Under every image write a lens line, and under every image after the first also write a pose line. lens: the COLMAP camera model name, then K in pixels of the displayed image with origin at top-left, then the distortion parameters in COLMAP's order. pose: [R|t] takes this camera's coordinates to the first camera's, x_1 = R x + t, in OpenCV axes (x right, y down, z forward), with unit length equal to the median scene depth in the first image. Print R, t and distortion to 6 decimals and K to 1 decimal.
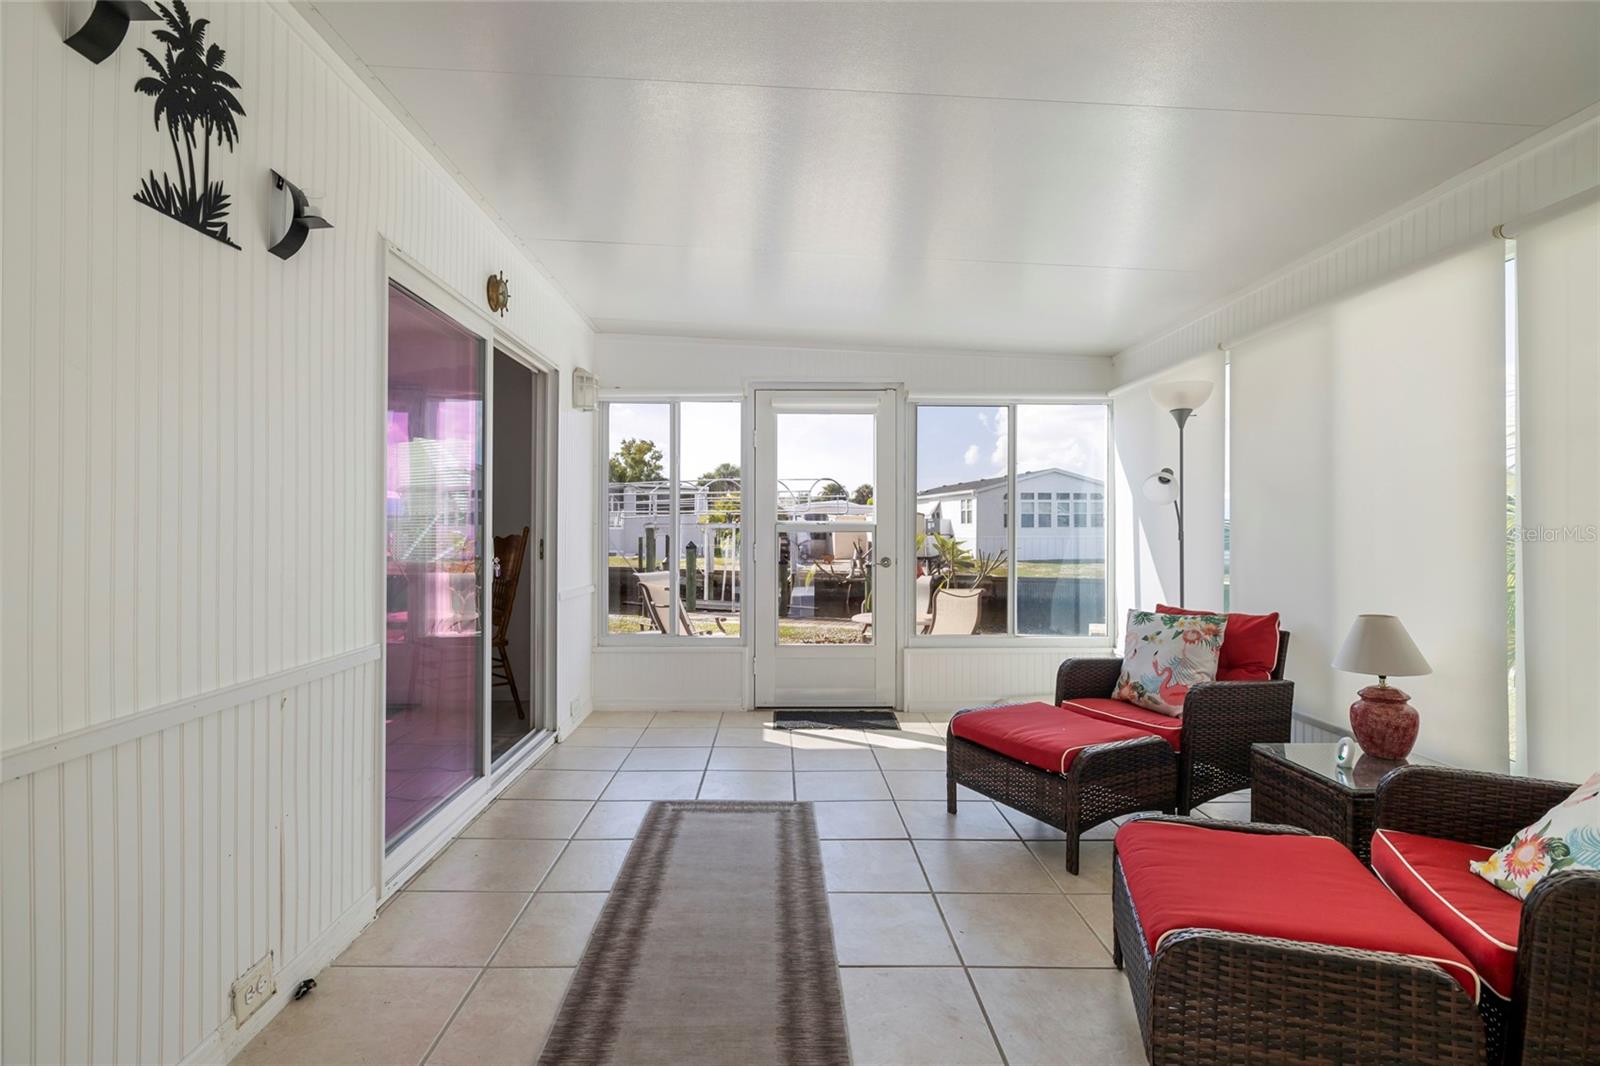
lens RADIAL K [[774.1, 0, 788.0], [0, 774.1, 524.5], [0, 0, 1]] dist [-0.003395, 0.000042]
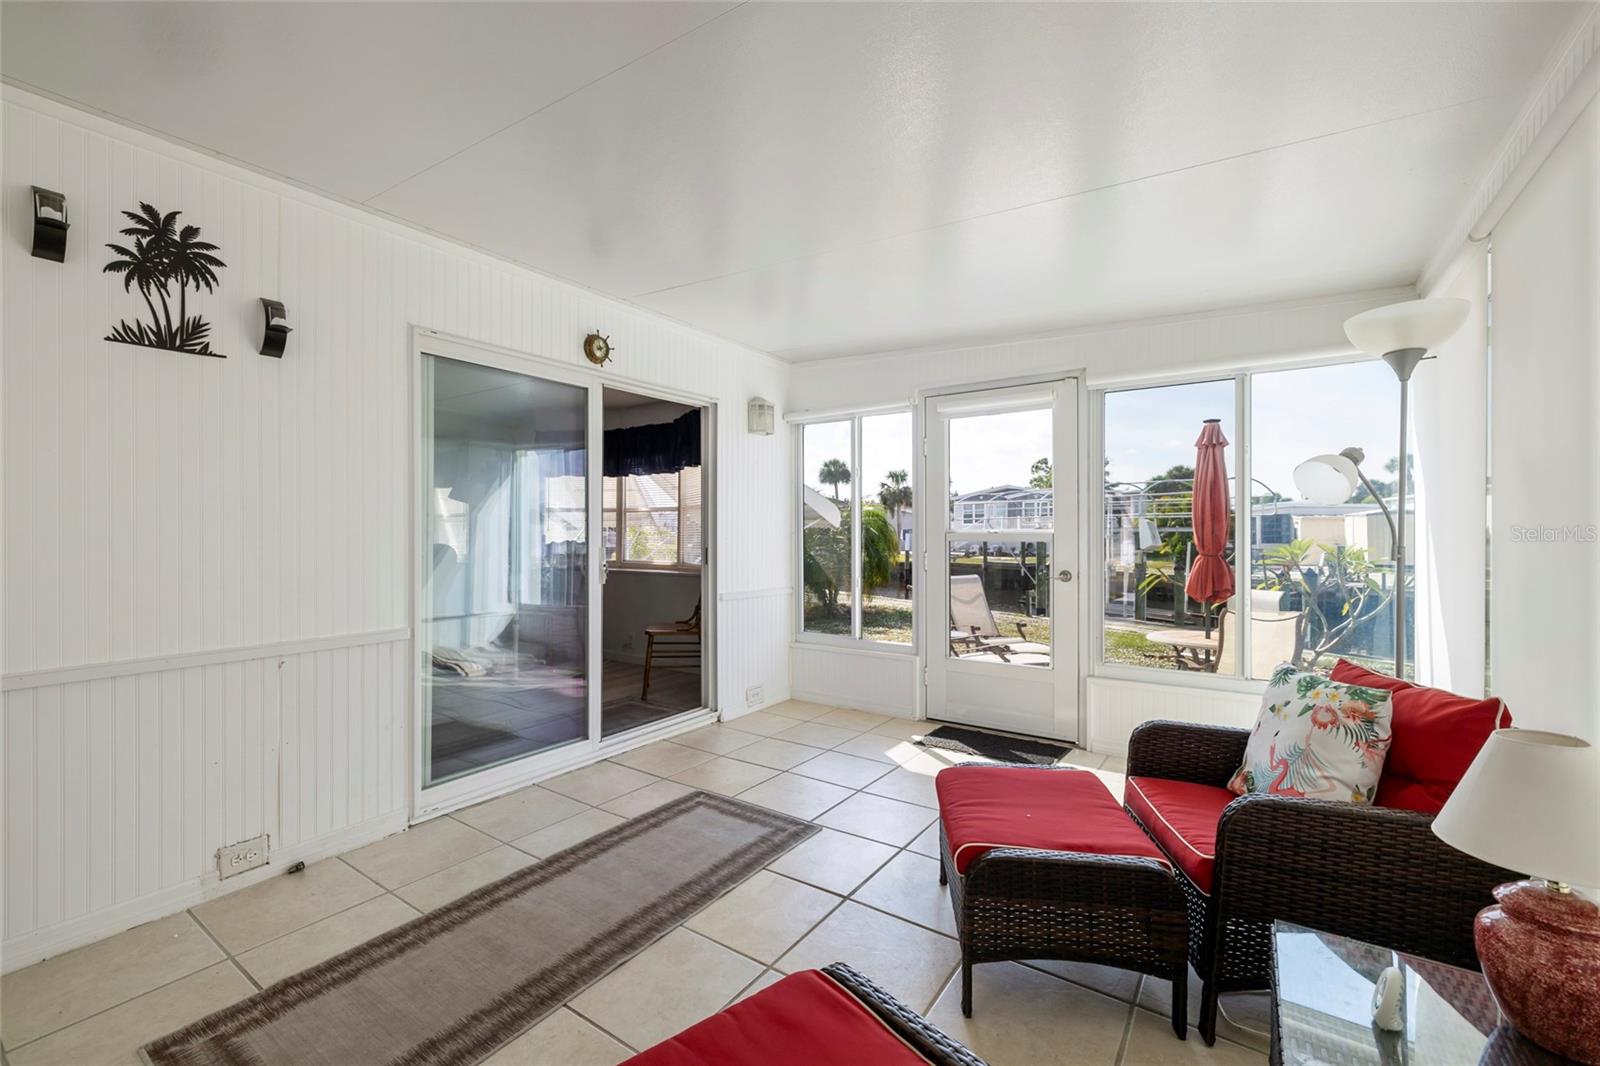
lens RADIAL K [[673.1, 0, 788.8], [0, 673.1, 529.8], [0, 0, 1]] dist [0.000459, -0.000031]
pose [[0.810574, -0.005046, -0.585615, 0.575983], [0.006632, 0.999978, 0.000563, -0.010805], [0.585599, -0.004340, 0.810589, 0.361388]]
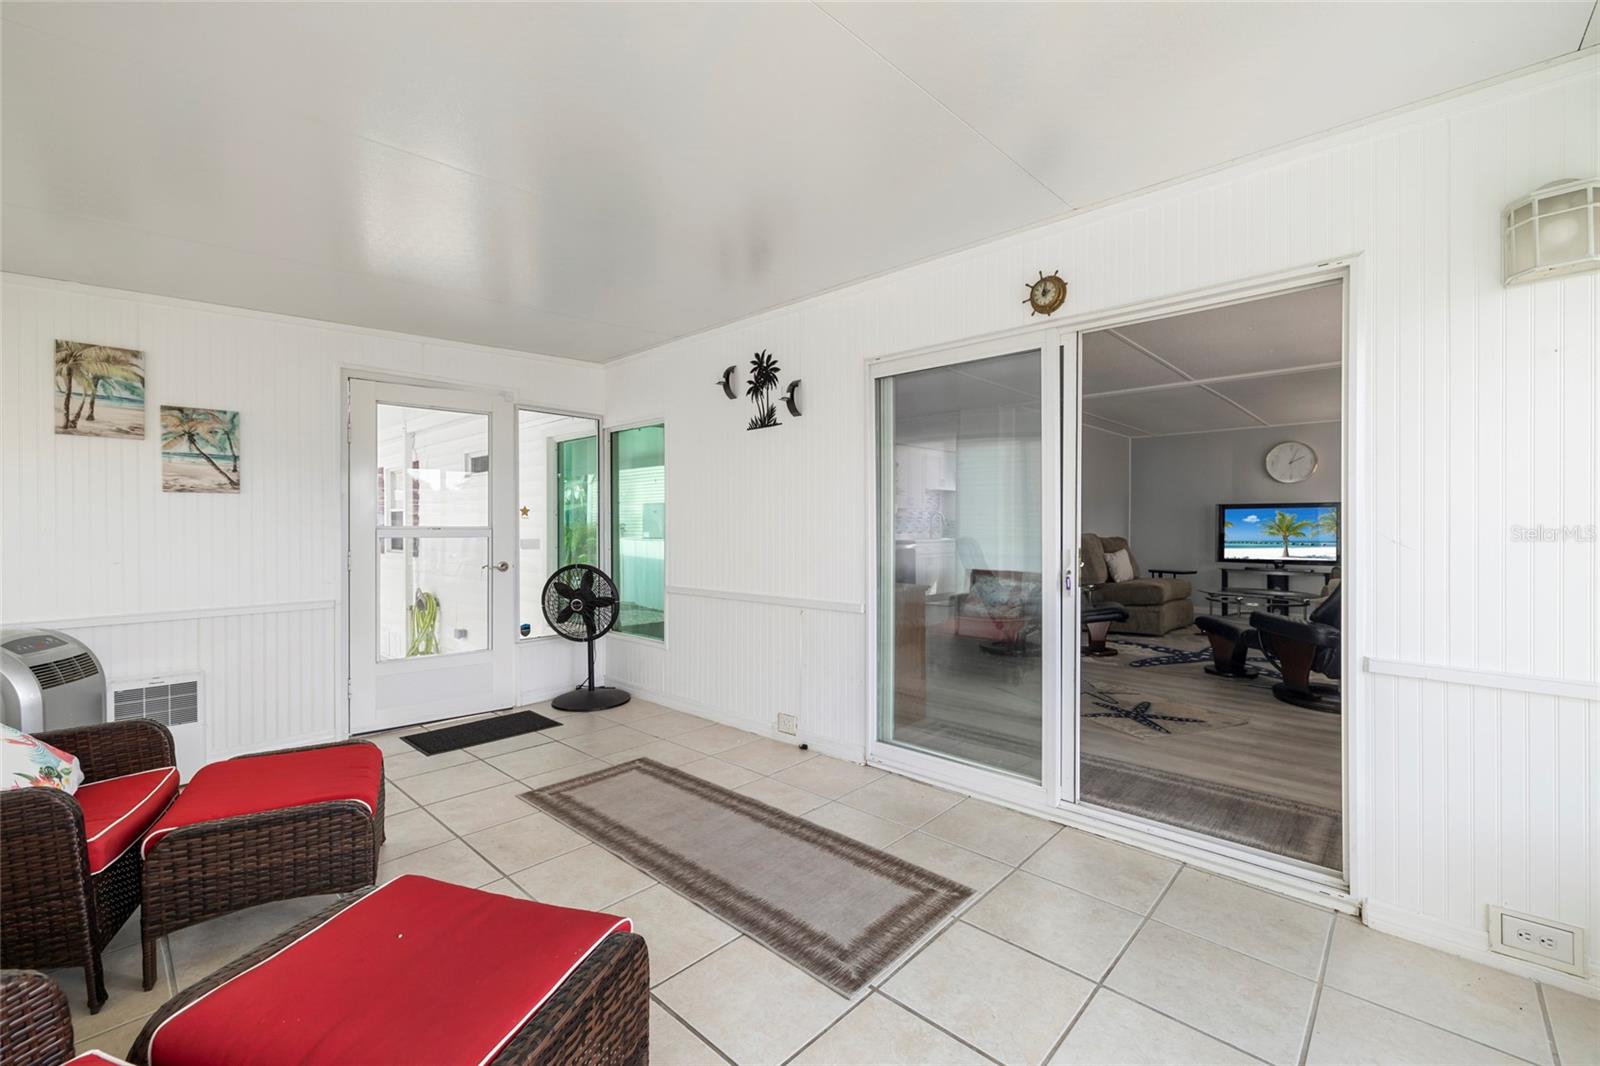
lens RADIAL K [[673.1, 0, 788.8], [0, 673.1, 529.8], [0, 0, 1]] dist [0.000459, -0.000031]
pose [[-0.699225, 0.002998, -0.714895, 0.520630], [0.003402, 0.999994, 0.000867, -0.008476], [0.714893, -0.001826, -0.699231, 1.578548]]
